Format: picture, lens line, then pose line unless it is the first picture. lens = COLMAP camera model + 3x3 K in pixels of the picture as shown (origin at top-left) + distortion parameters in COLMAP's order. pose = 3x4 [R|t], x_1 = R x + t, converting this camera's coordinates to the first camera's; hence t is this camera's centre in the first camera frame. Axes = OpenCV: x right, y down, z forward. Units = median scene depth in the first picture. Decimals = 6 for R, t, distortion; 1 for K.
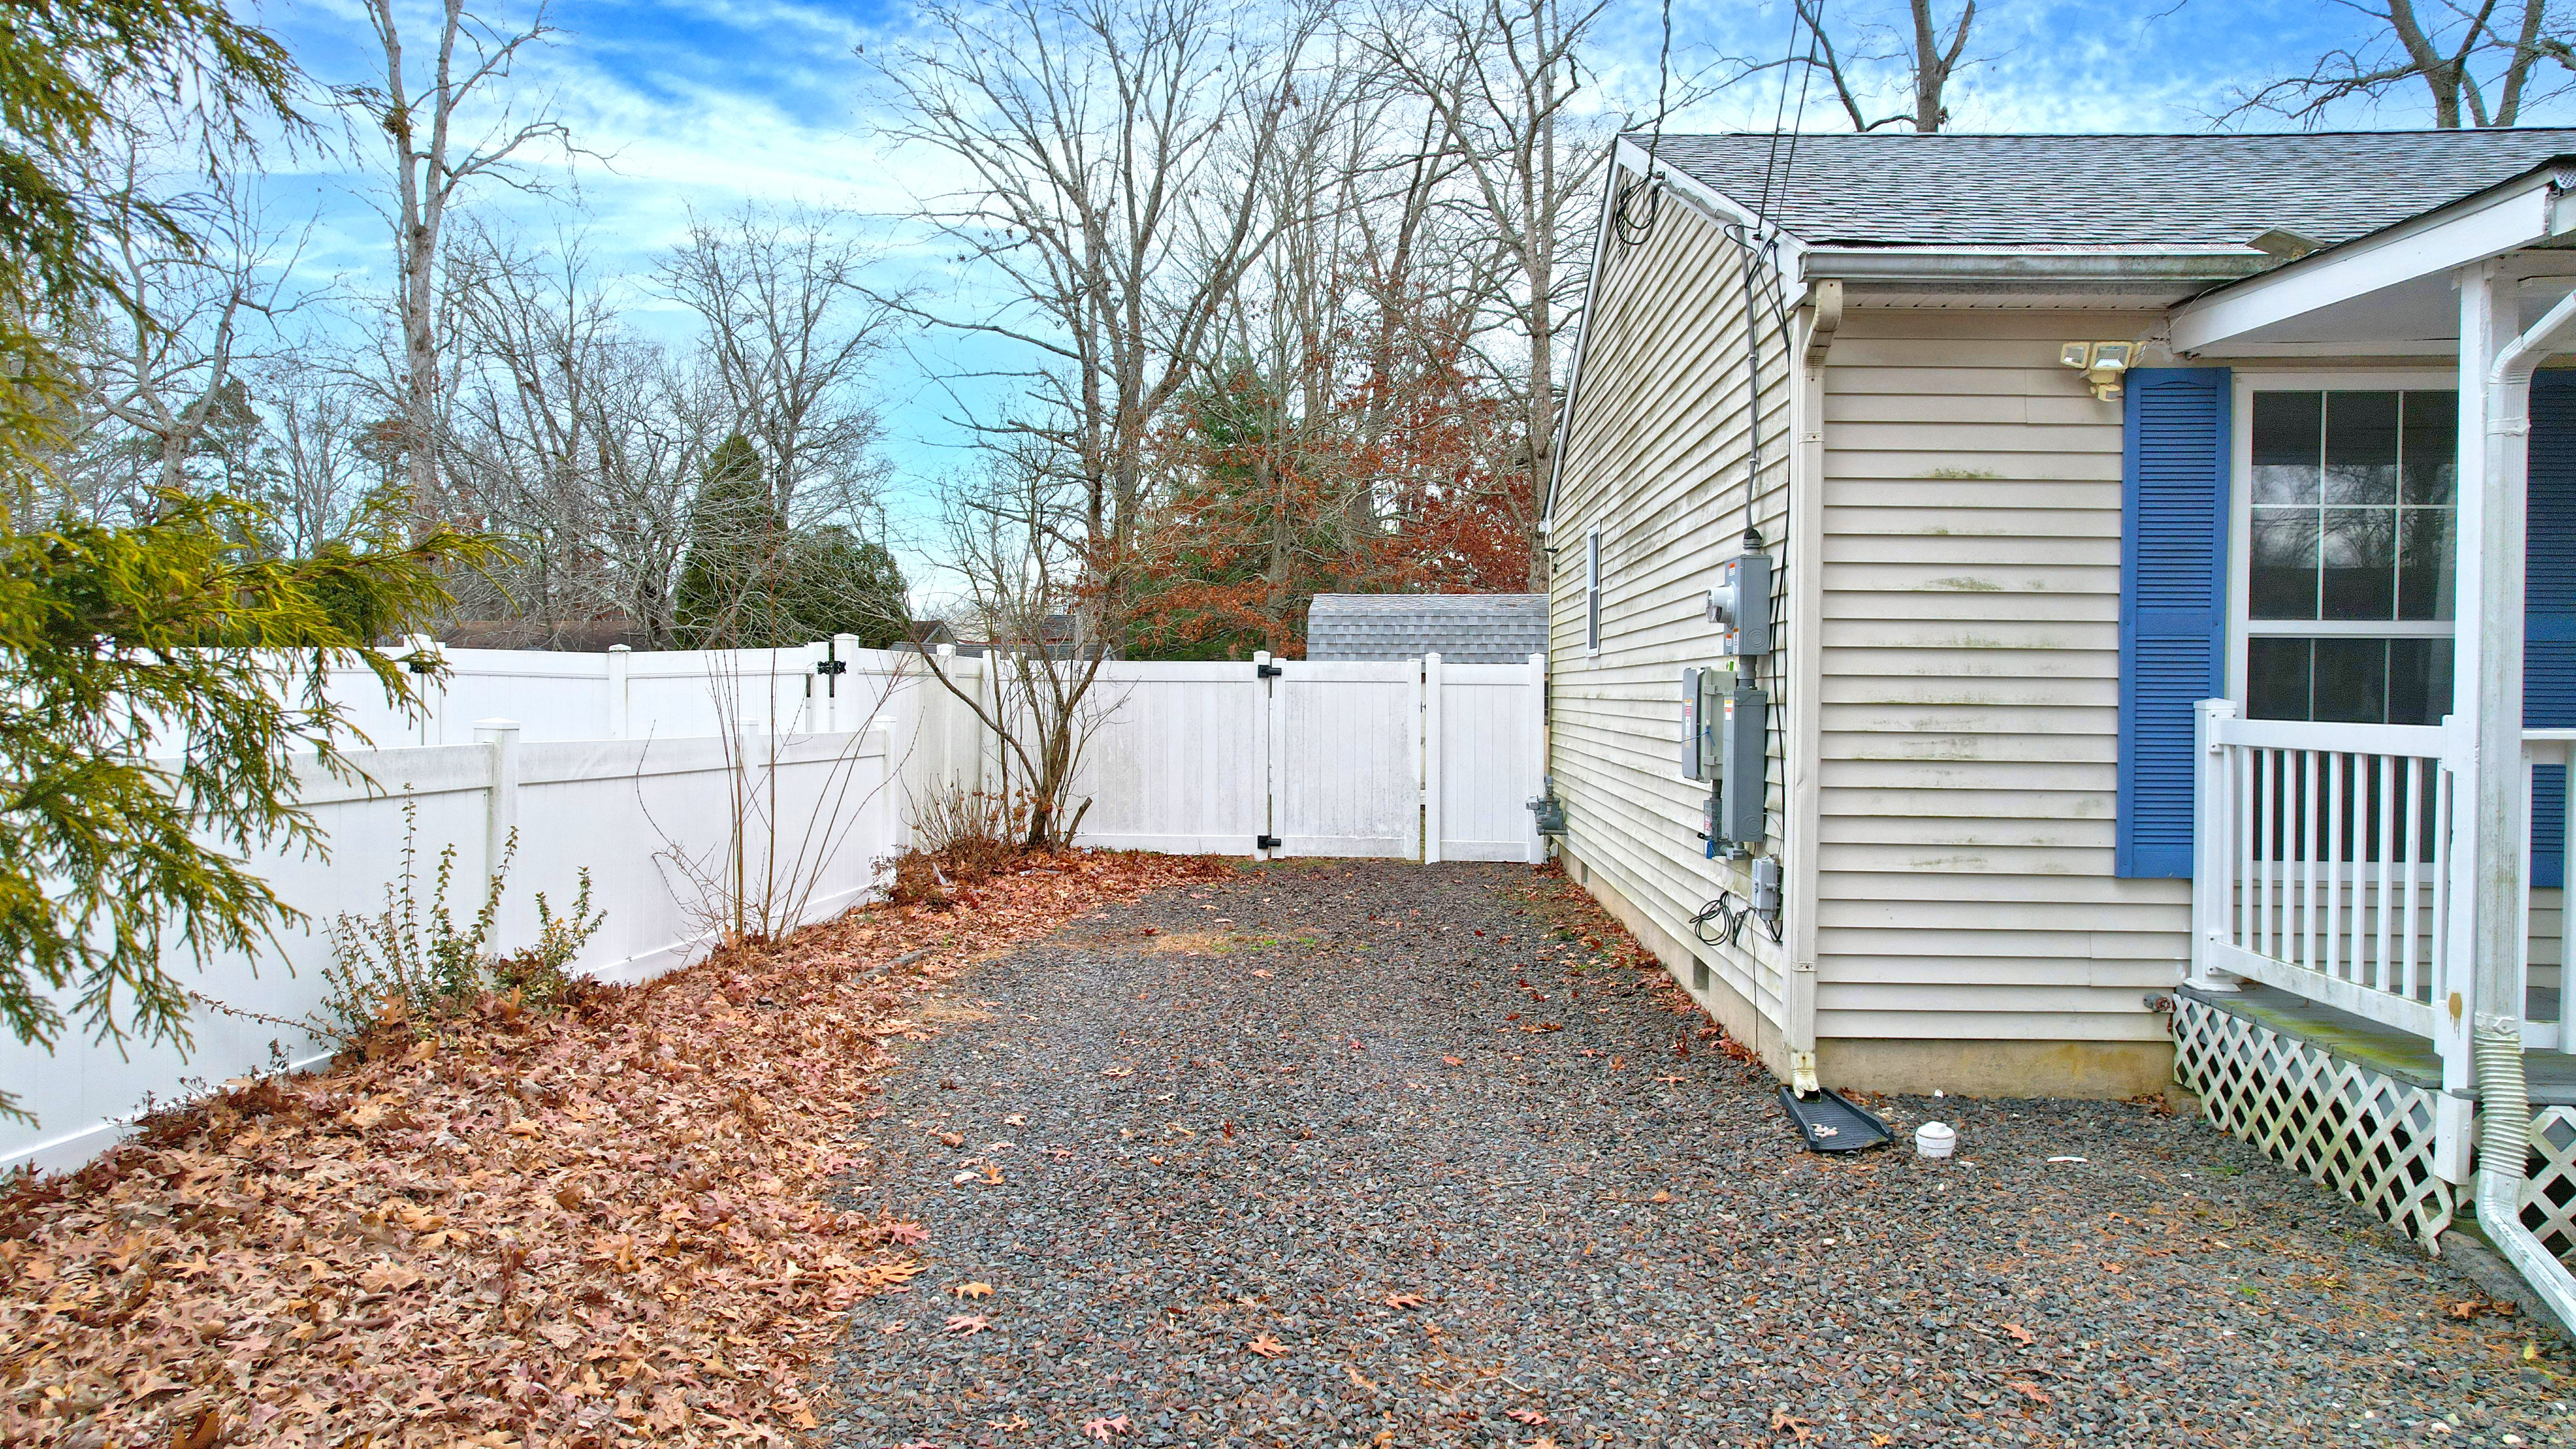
lens RADIAL K [[1636.8, 0, 1283.2], [0, 1636.8, 723.6], [0, 0, 1]] dist [-0.074678, 0.065342]
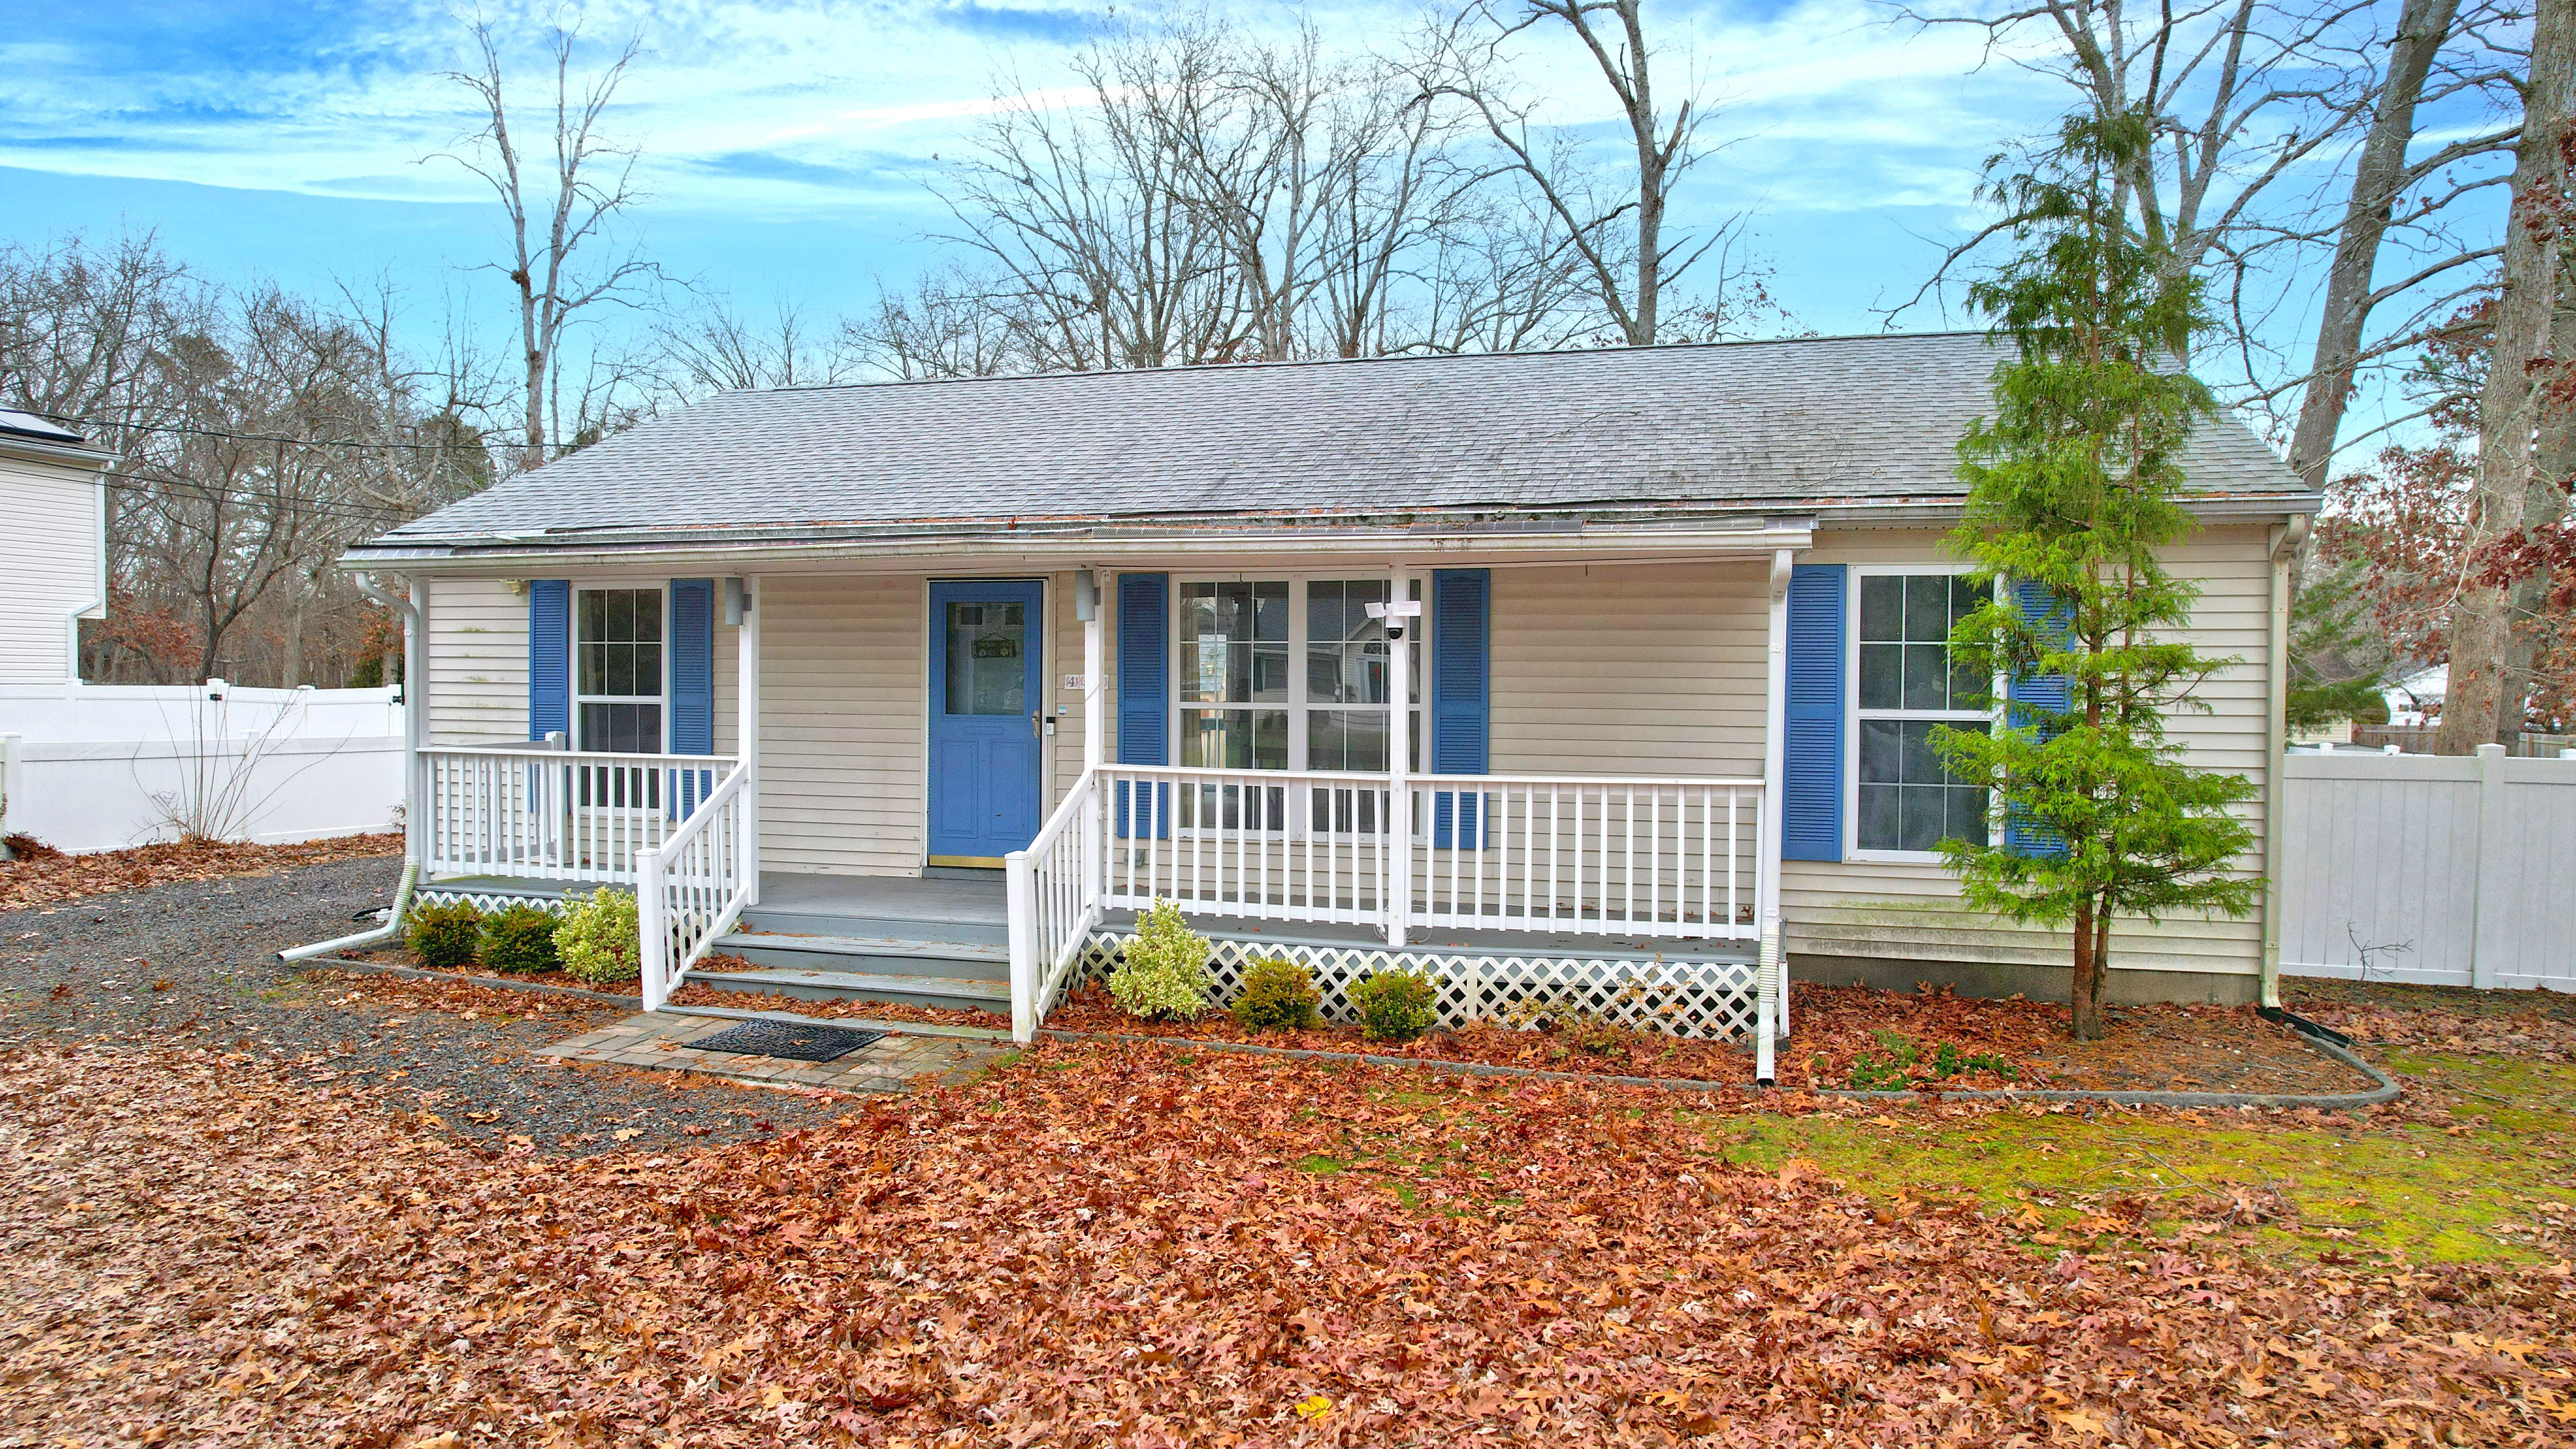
lens RADIAL K [[1636.8, 0, 1283.2], [0, 1636.8, 723.6], [0, 0, 1]] dist [-0.074678, 0.065342]
pose [[0.973103, 0.008554, -0.230211, 2.013656], [-0.007957, 0.999962, 0.003523, -0.041114], [0.230233, -0.001596, 0.973134, -0.897632]]
